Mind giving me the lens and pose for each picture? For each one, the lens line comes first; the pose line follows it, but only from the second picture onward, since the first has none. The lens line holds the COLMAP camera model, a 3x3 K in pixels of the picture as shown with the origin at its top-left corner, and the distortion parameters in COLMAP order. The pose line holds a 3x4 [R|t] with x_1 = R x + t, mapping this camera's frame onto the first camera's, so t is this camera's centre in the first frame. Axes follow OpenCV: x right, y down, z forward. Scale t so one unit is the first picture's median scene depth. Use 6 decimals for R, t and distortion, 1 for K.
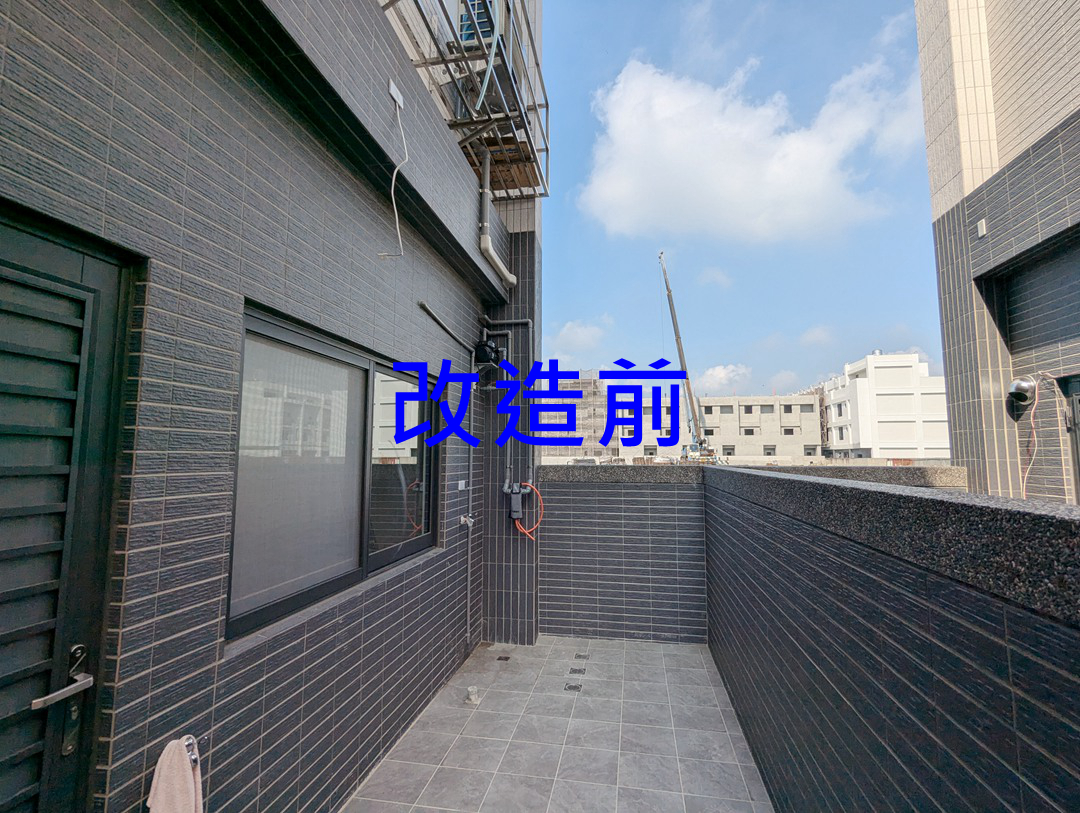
lens RADIAL K [[515.7, 0, 537.1], [0, 515.7, 407.6], [0, 0, 1]] dist [-0.002312, 0.003743]
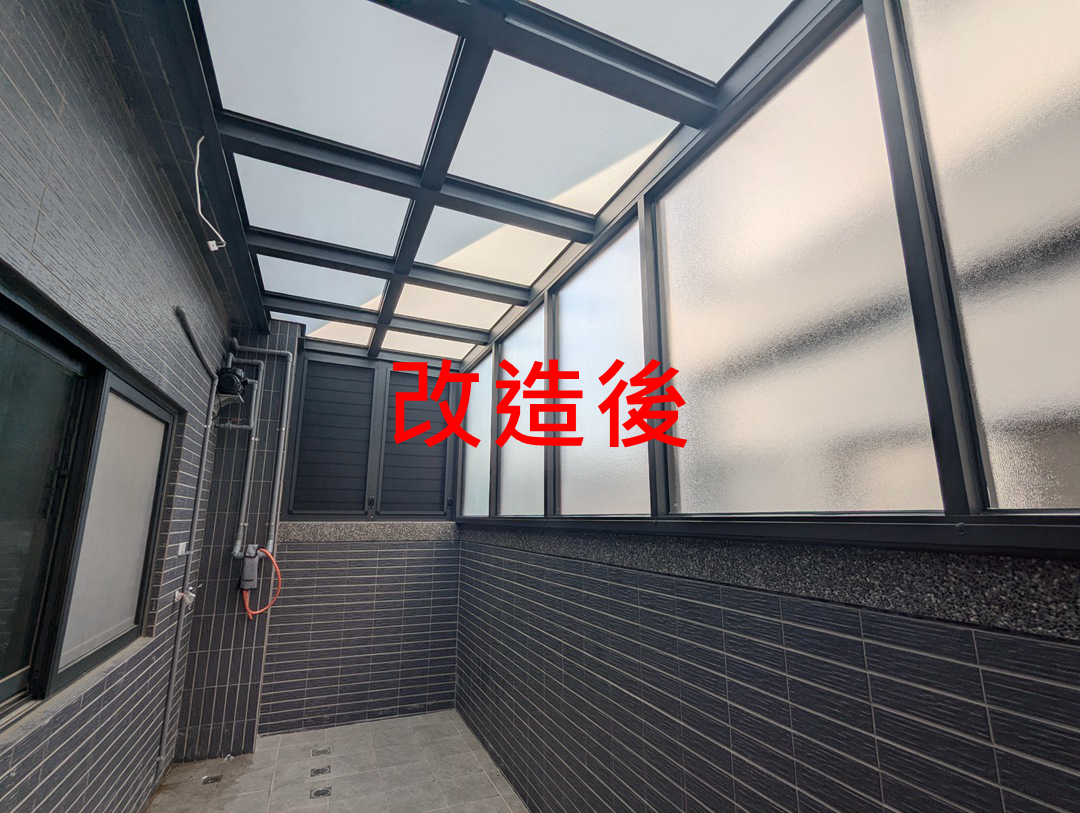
lens RADIAL K [[515.7, 0, 537.4], [0, 515.7, 408.0], [0, 0, 1]] dist [-0.002312, 0.003743]
pose [[0.833566, 0.117542, 0.539770, -0.130386], [-0.055533, 0.989981, -0.129821, 0.012605], [-0.549621, 0.078240, 0.831742, 0.052060]]
